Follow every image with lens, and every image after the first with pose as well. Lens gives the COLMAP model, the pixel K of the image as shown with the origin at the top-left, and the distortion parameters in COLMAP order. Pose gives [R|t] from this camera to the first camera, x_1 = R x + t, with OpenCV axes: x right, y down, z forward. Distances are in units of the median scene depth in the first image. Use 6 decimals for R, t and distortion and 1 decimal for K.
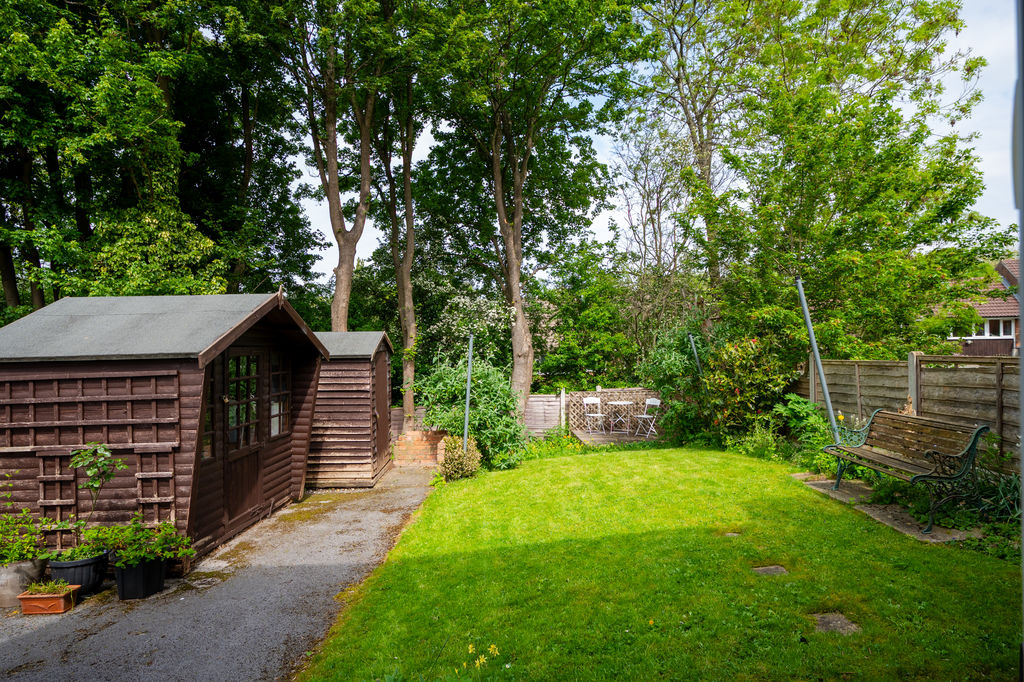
lens RADIAL K [[556.6, 0, 512.0], [0, 556.6, 341.0], [0, 0, 1]] dist [-0.002239, -0.000120]
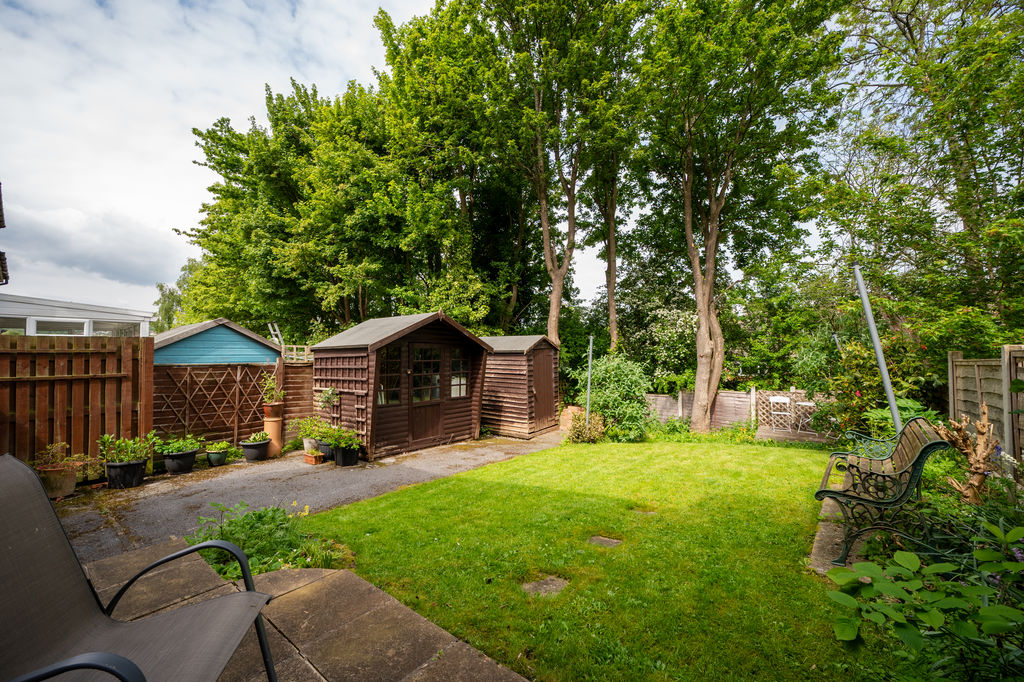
lens RADIAL K [[400.9, 0, 512.0], [0, 400.9, 341.0], [0, 0, 1]] dist [0.000121, 0.000022]
pose [[0.784540, -0.006802, -0.620040, 0.506159], [-0.005081, 0.999836, -0.017397, 0.023616], [0.620057, 0.016799, 0.784377, 0.168651]]
